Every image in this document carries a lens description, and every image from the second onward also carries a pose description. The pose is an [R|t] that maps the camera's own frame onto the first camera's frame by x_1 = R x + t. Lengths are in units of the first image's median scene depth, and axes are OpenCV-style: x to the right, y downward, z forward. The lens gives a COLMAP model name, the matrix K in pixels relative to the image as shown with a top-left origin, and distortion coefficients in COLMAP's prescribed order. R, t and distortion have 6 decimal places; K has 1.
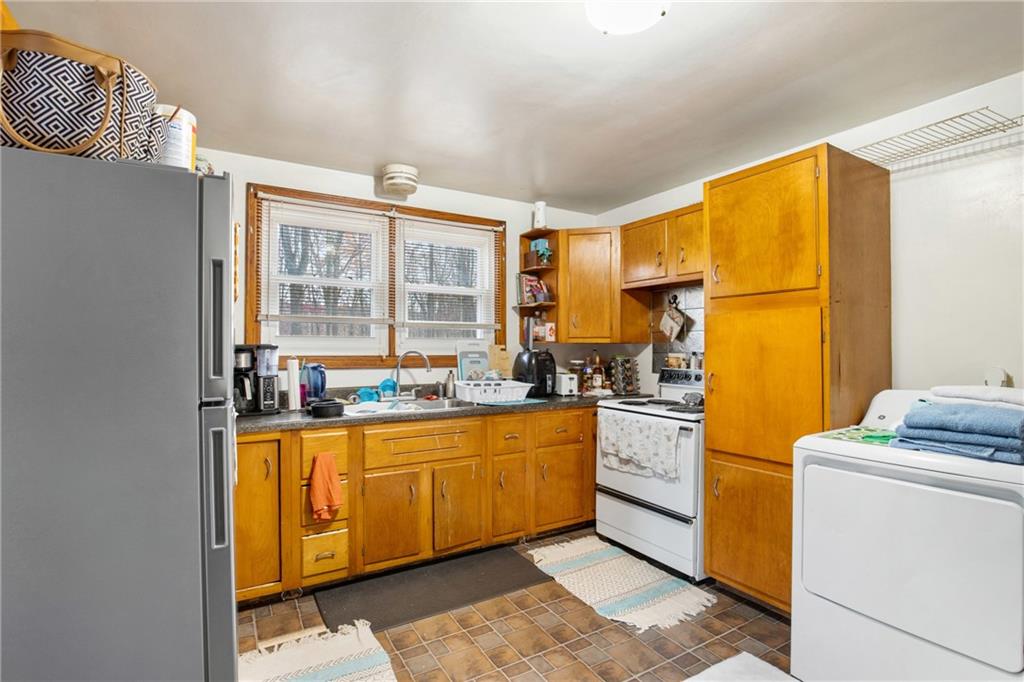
lens RADIAL K [[492.4, 0, 509.2], [0, 492.4, 342.6], [0, 0, 1]] dist [0.001327, -0.000080]
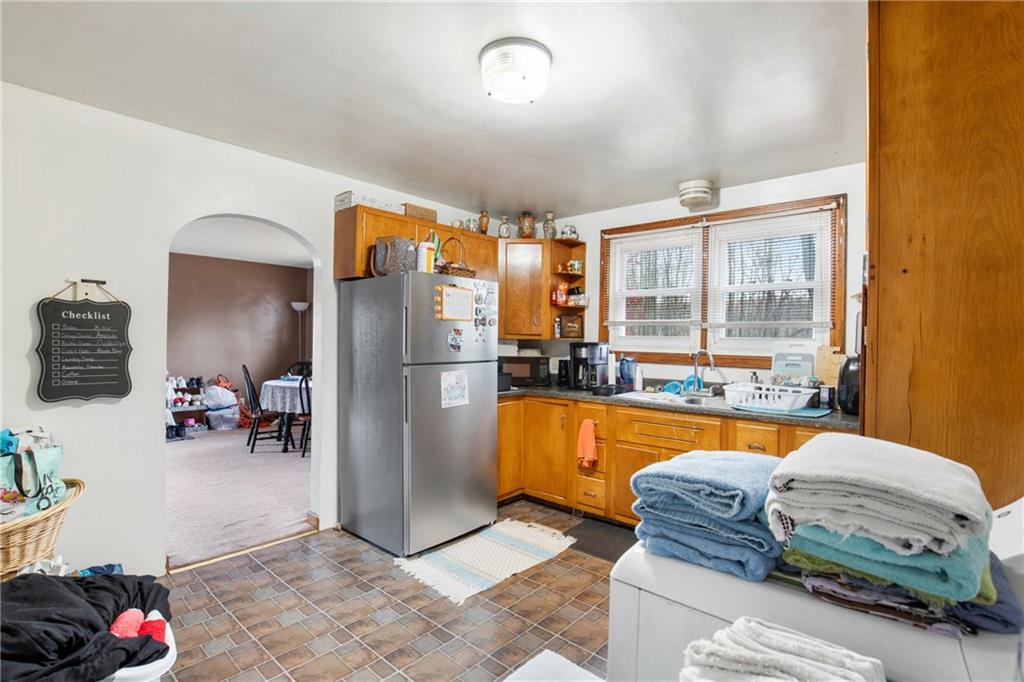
lens RADIAL K [[492.4, 0, 510.0], [0, 492.4, 341.8], [0, 0, 1]] dist [0.001327, -0.000080]
pose [[0.321534, 0.007419, -0.946869, 0.664262], [-0.010334, 0.999937, 0.004326, -0.001648], [0.946842, 0.008394, 0.321590, 0.252568]]
